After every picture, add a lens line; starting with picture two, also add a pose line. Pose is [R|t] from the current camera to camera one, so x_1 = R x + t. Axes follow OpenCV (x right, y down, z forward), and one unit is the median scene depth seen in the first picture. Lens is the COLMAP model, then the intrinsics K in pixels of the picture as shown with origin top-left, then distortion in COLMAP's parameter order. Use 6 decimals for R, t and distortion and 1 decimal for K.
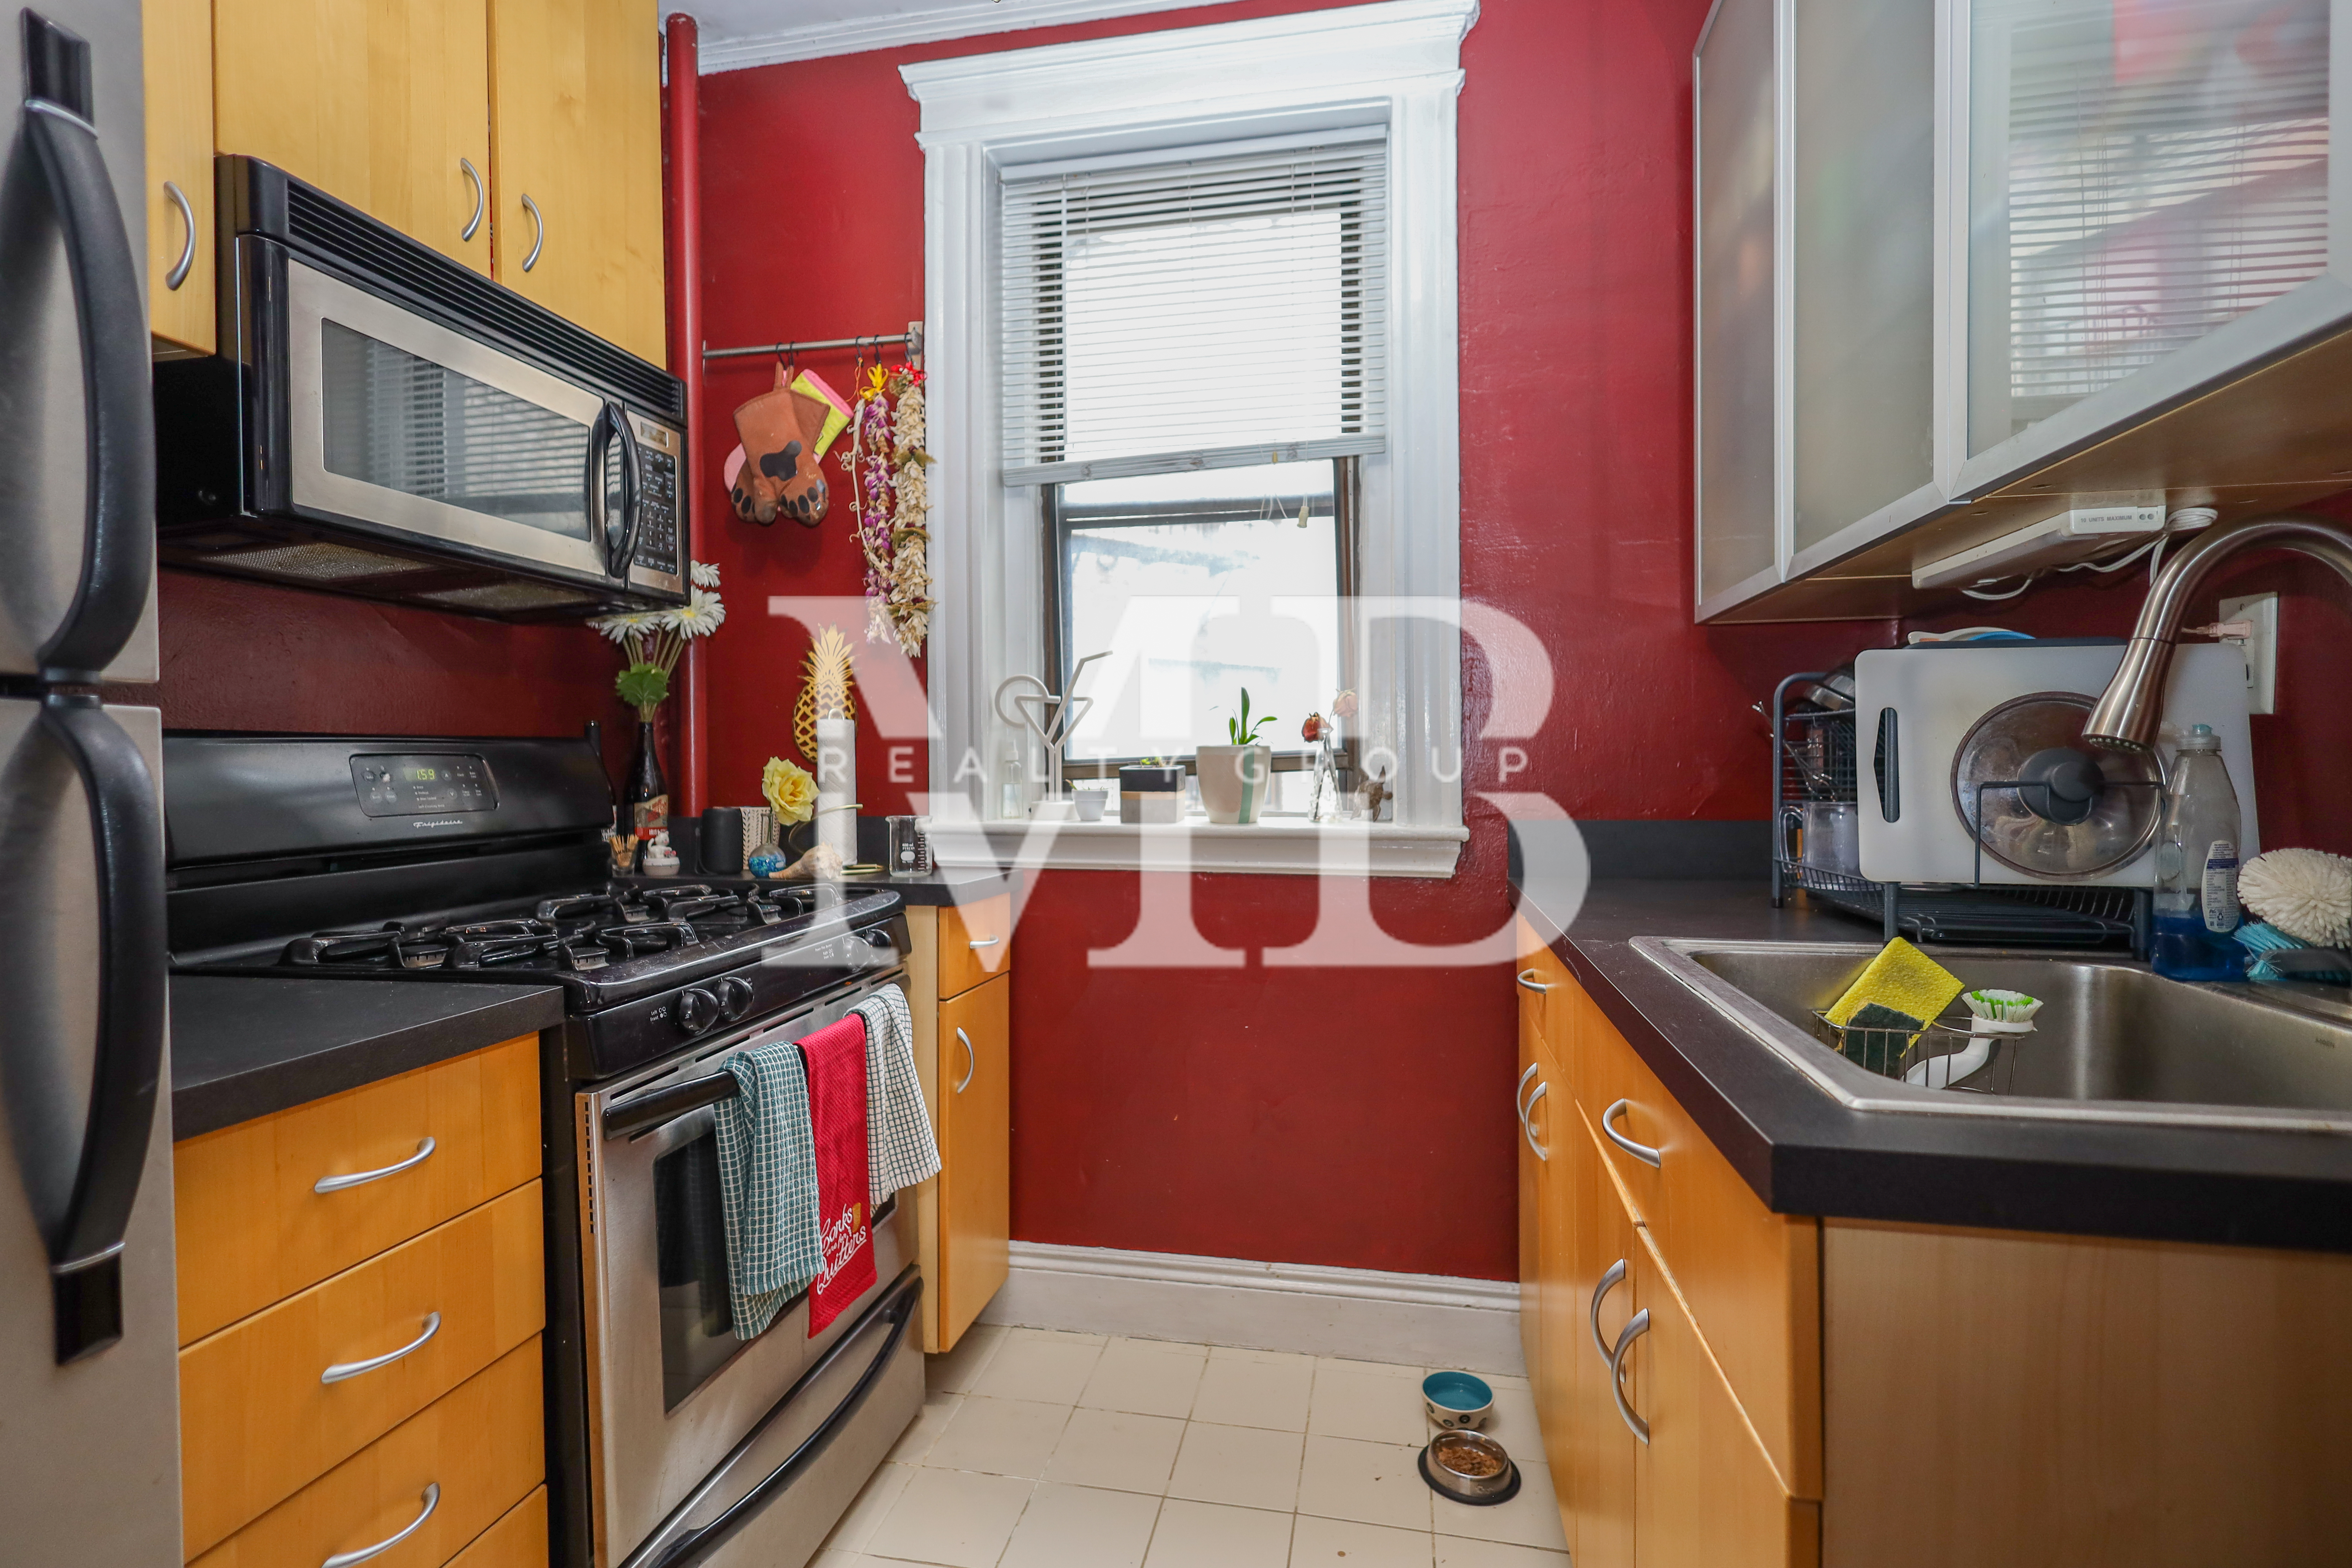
lens RADIAL K [[1117.2, 0, 1179.4], [0, 1117.2, 777.5], [0, 0, 1]] dist [-0.004372, 0.005806]
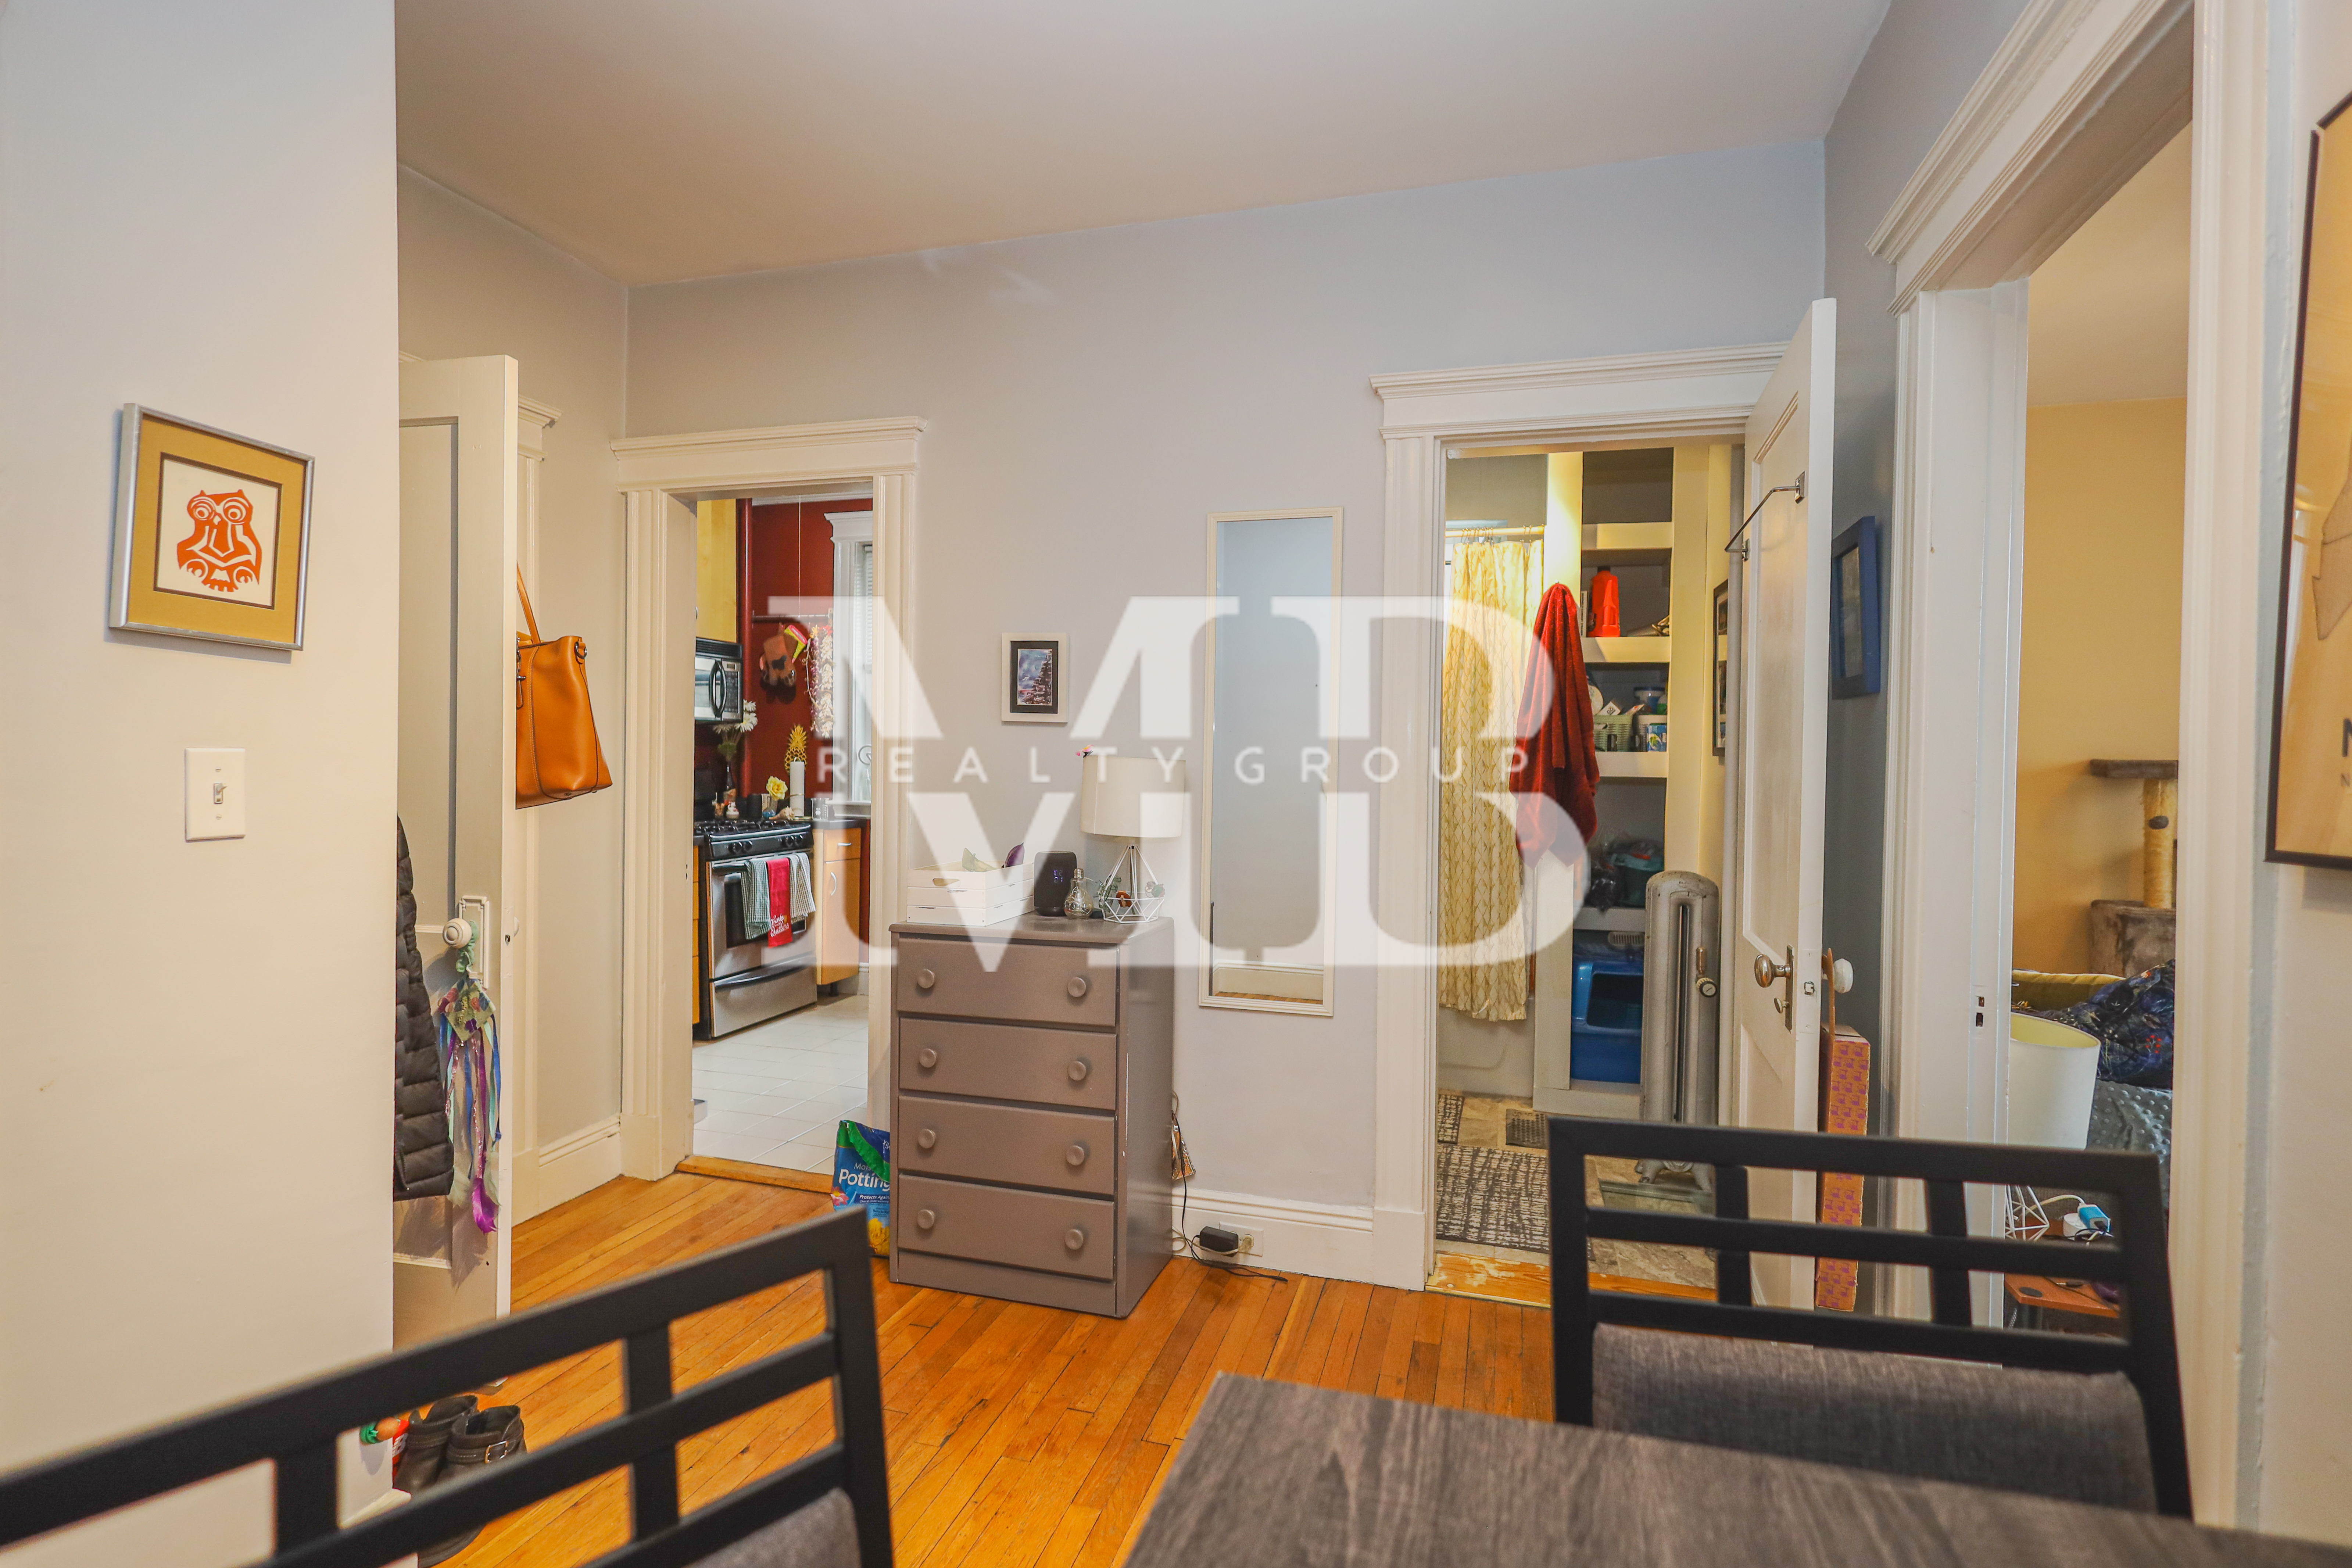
lens RADIAL K [[1132.6, 0, 1176.2], [0, 1132.6, 777.9], [0, 0, 1]] dist [0.002943, -0.000064]
pose [[0.996444, 0.020745, -0.081662, 0.820640], [-0.019860, 0.999735, 0.011625, -0.062926], [0.081882, -0.009962, 0.996592, -1.629914]]
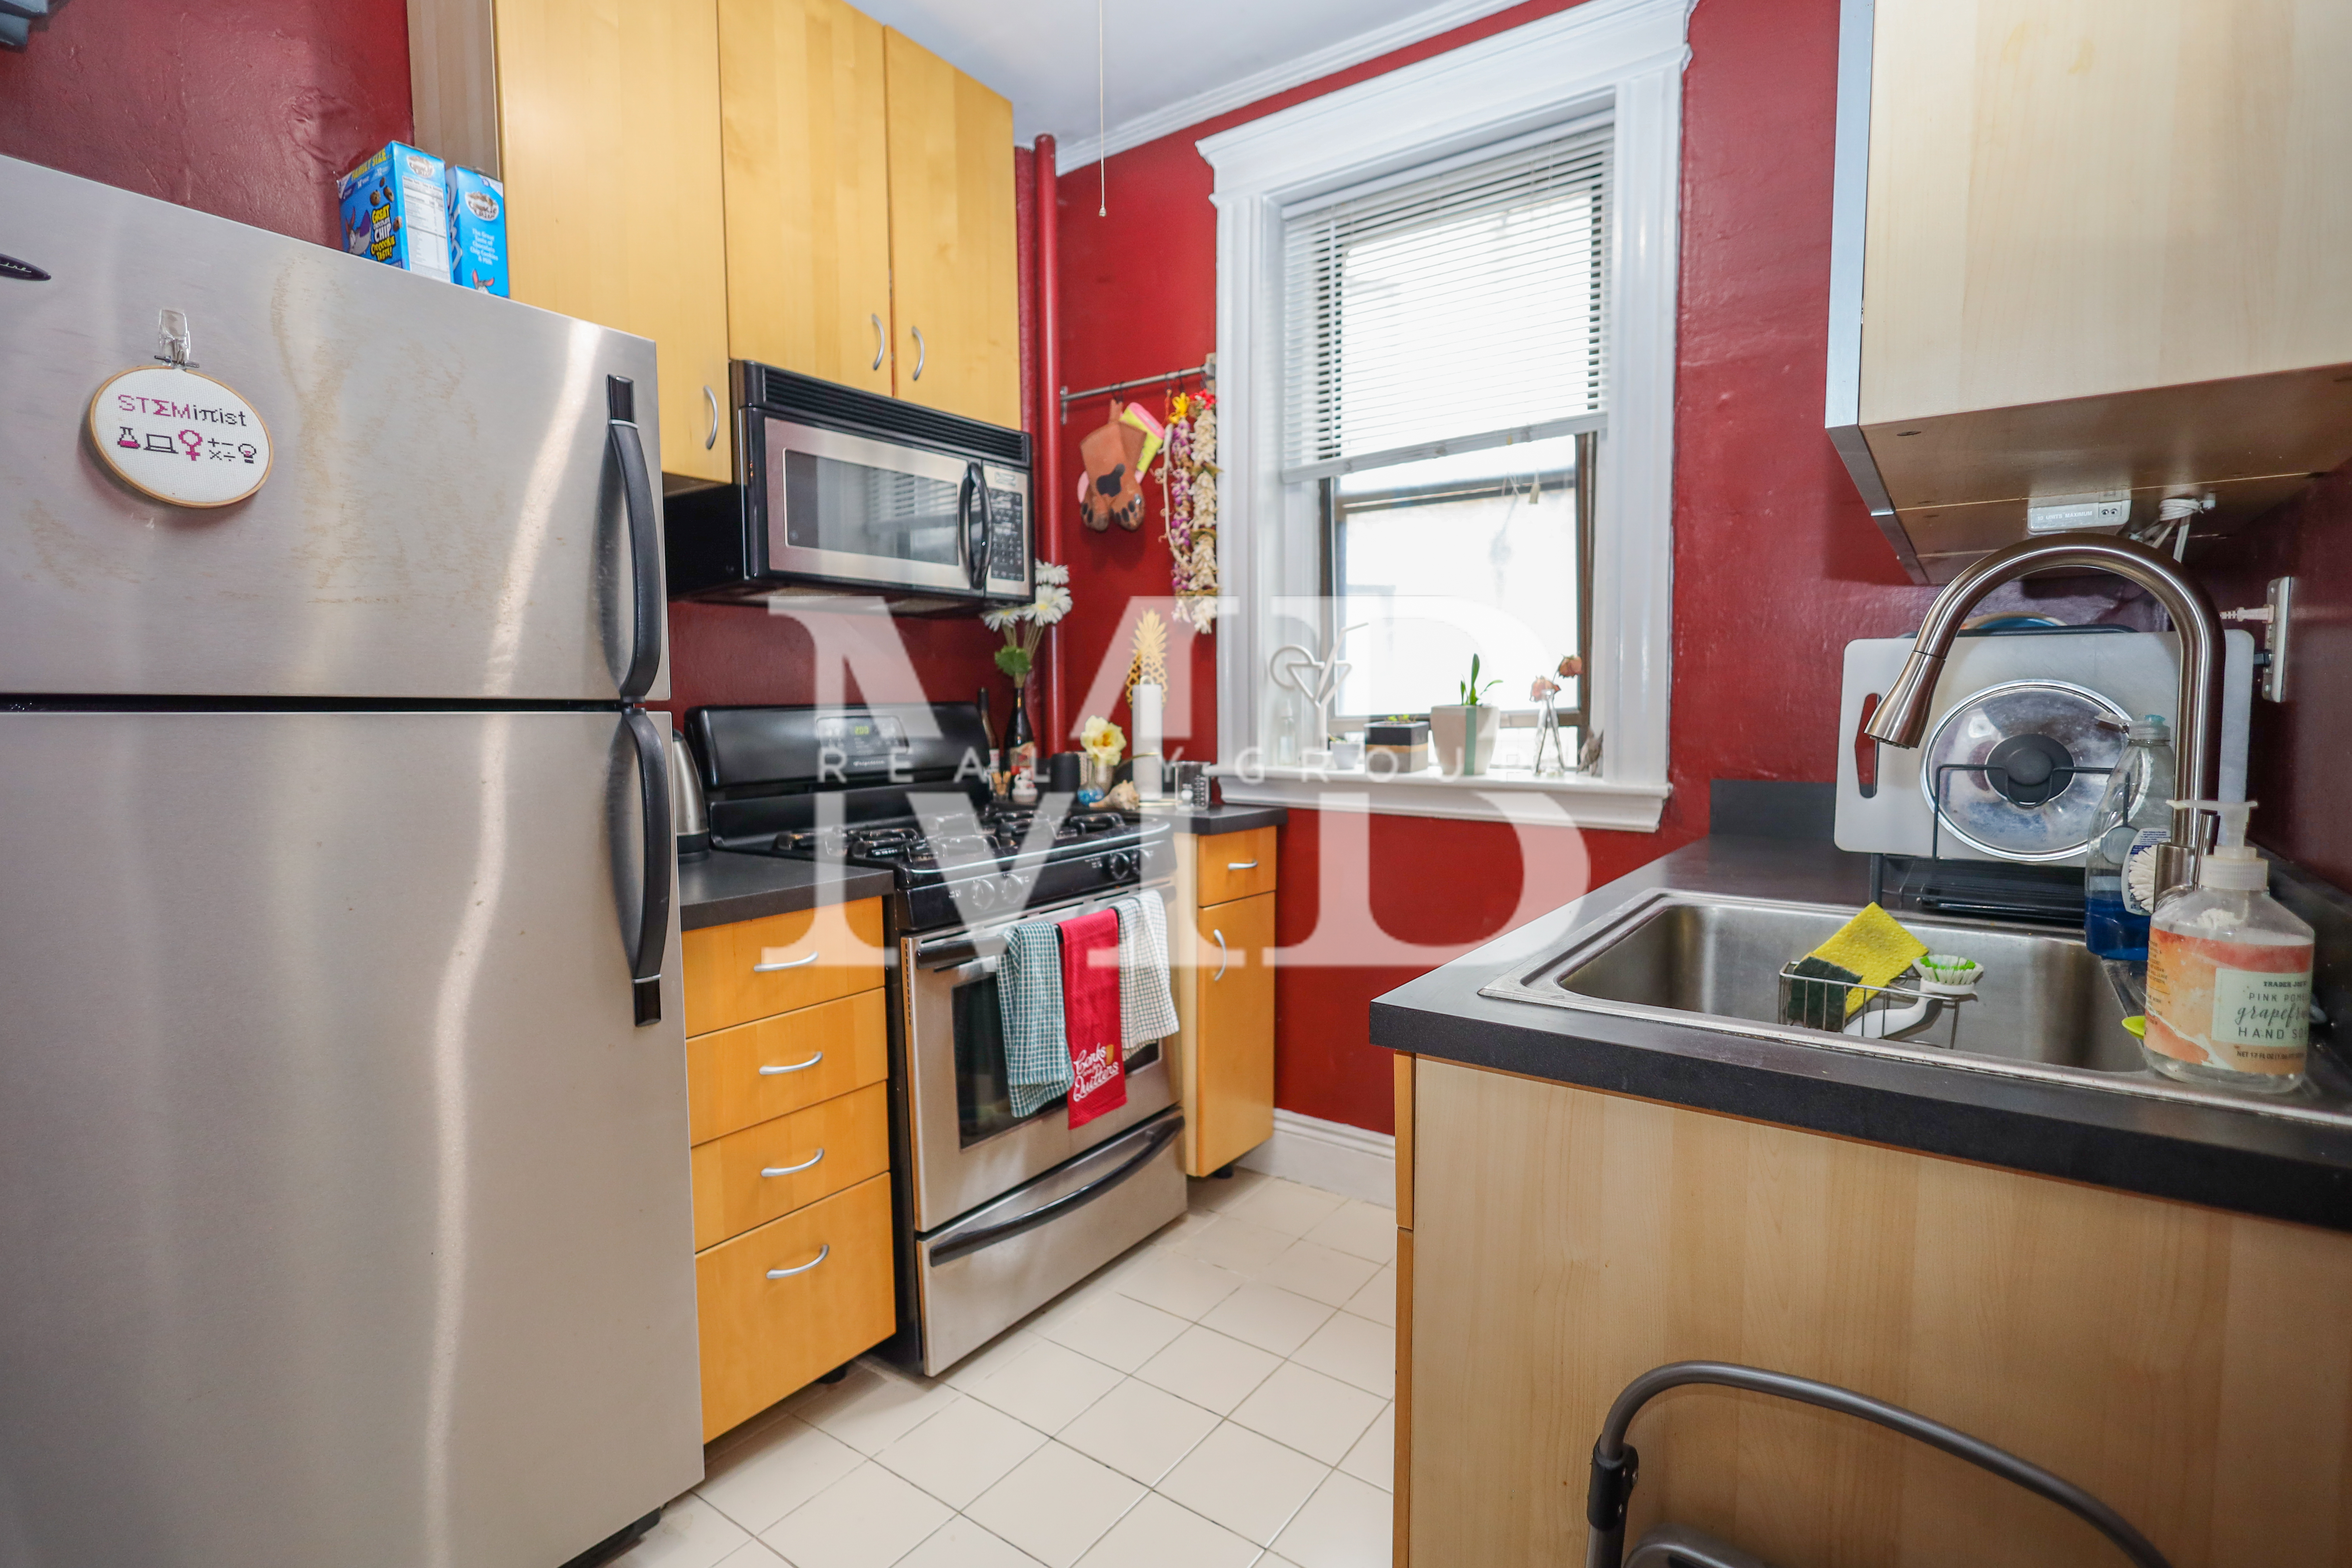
lens RADIAL K [[1132.5, 0, 1176.2], [0, 1132.5, 777.9], [0, 0, 1]] dist [0.002943, -0.000064]
pose [[0.908726, 0.027669, -0.416475, 0.264087], [-0.002394, 0.998129, 0.061090, -0.025424], [0.417387, -0.054517, 0.907092, -0.161880]]
